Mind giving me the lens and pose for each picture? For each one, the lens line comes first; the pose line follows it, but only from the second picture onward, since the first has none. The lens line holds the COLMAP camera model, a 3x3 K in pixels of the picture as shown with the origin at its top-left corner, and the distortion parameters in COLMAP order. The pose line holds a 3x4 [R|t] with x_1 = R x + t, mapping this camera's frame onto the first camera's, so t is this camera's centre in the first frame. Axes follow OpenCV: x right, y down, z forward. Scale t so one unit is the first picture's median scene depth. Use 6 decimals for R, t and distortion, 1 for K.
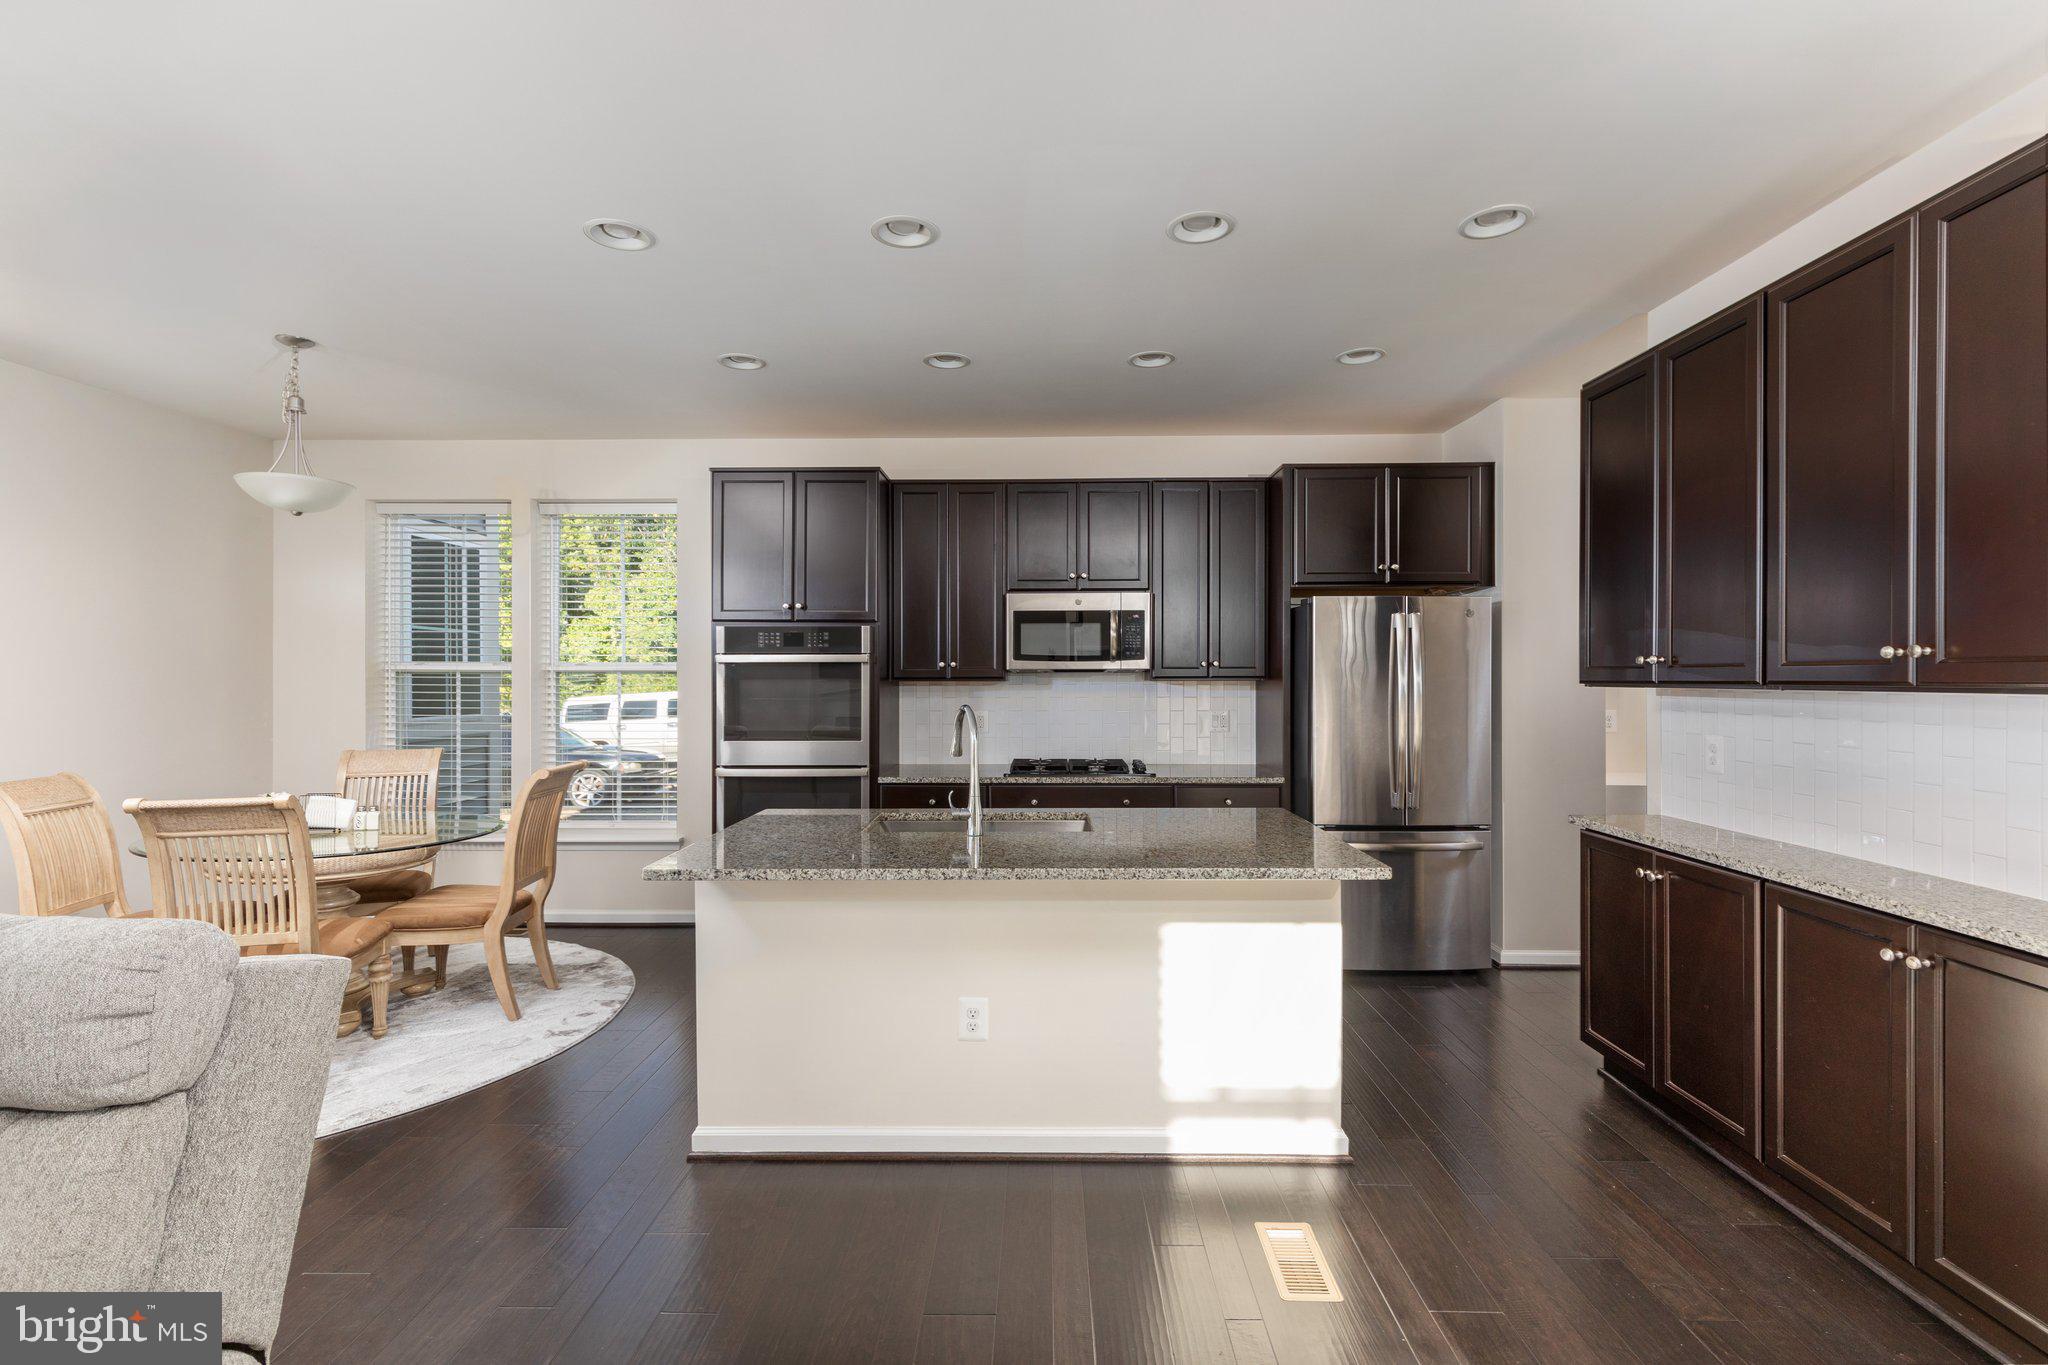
lens RADIAL K [[921.5, 0, 1027.9], [0, 921.5, 680.5], [0, 0, 1]] dist [0.005472, -0.001833]
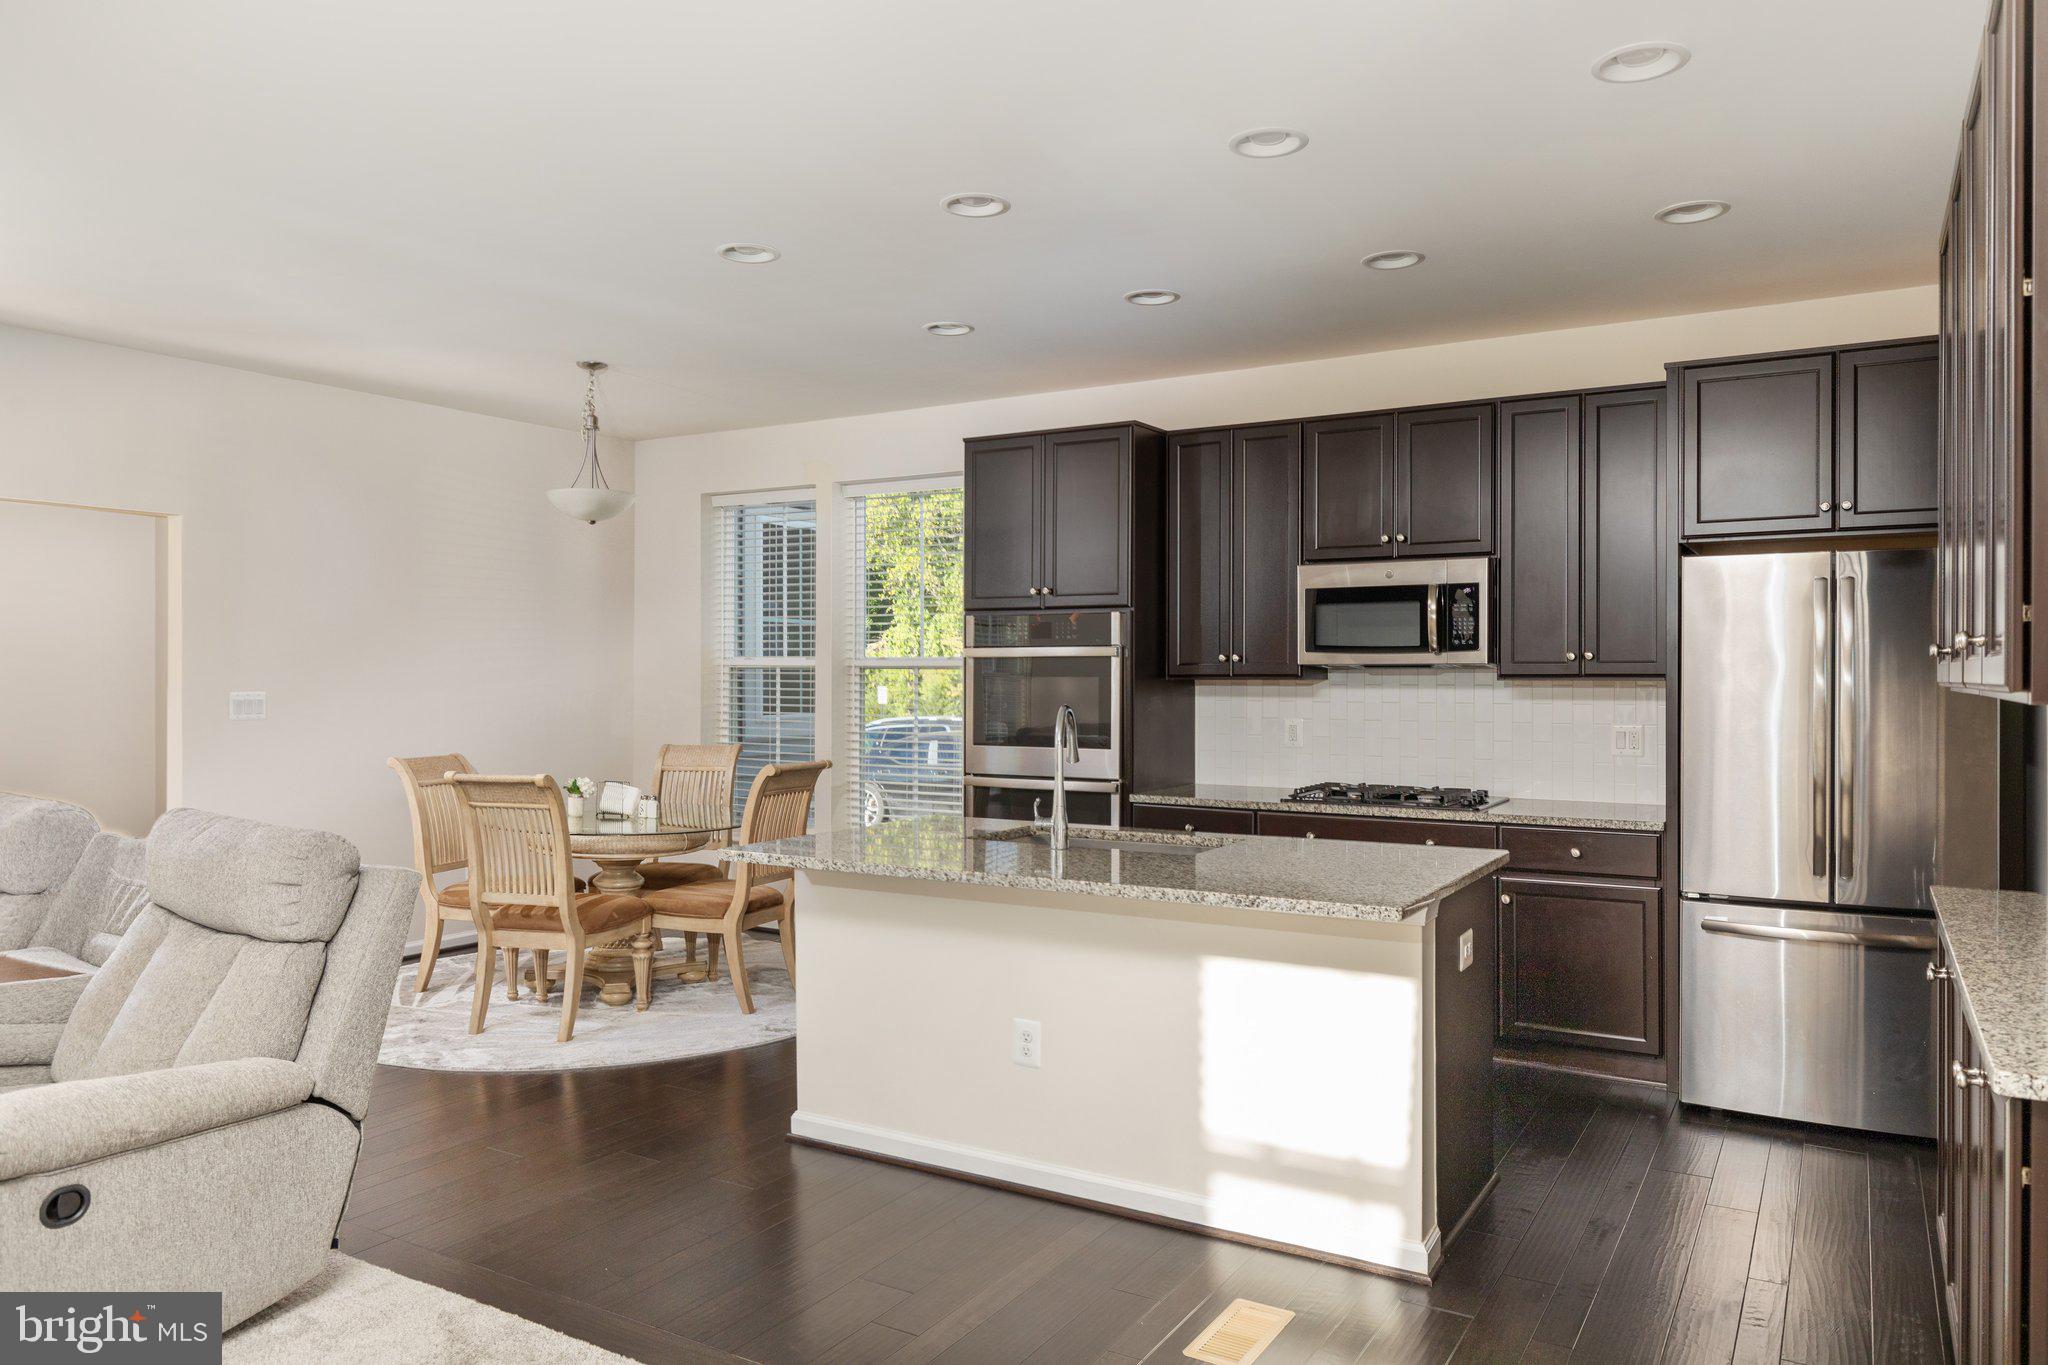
lens RADIAL K [[1373.4, 0, 1017.8], [0, 1373.4, 678.0], [0, 0, 1]] dist [-0.001949, 0.001368]
pose [[0.863671, 0.004760, -0.504034, 0.373703], [-0.004714, 0.999988, 0.001365, -0.001417], [0.504035, 0.001197, 0.863683, -0.118731]]
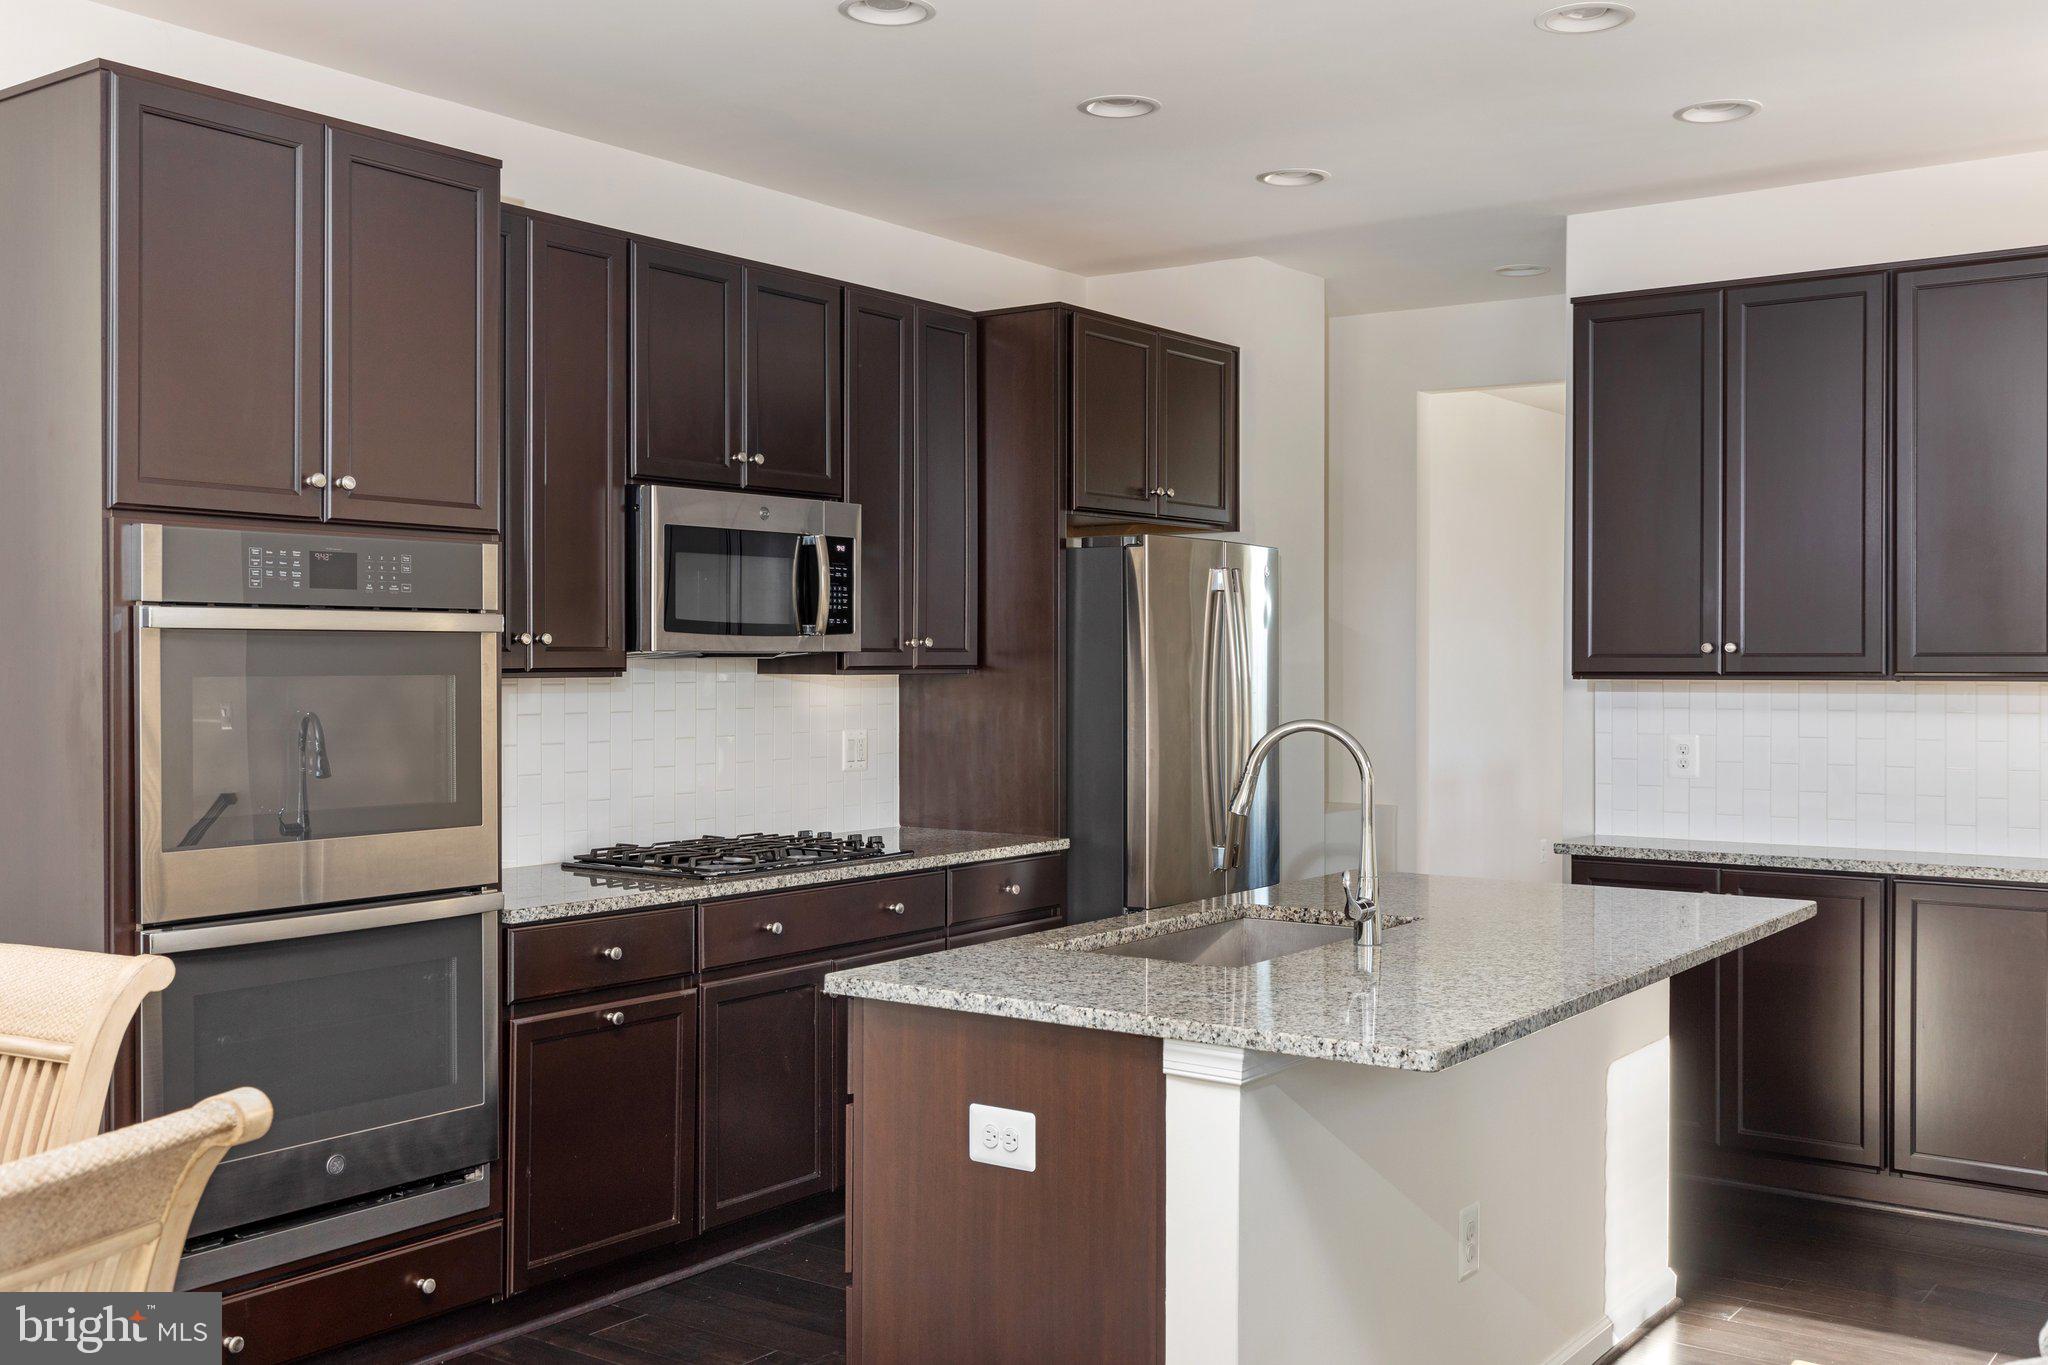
lens RADIAL K [[1979.2, 0, 1028.3], [0, 1979.2, 676.2], [0, 0, 1]] dist [0.013120, 0.000000]
pose [[0.565043, -0.007103, 0.825031, -0.768341], [0.001634, 0.999971, 0.007491, -0.007216], [-0.825060, -0.002885, 0.565038, 0.304194]]
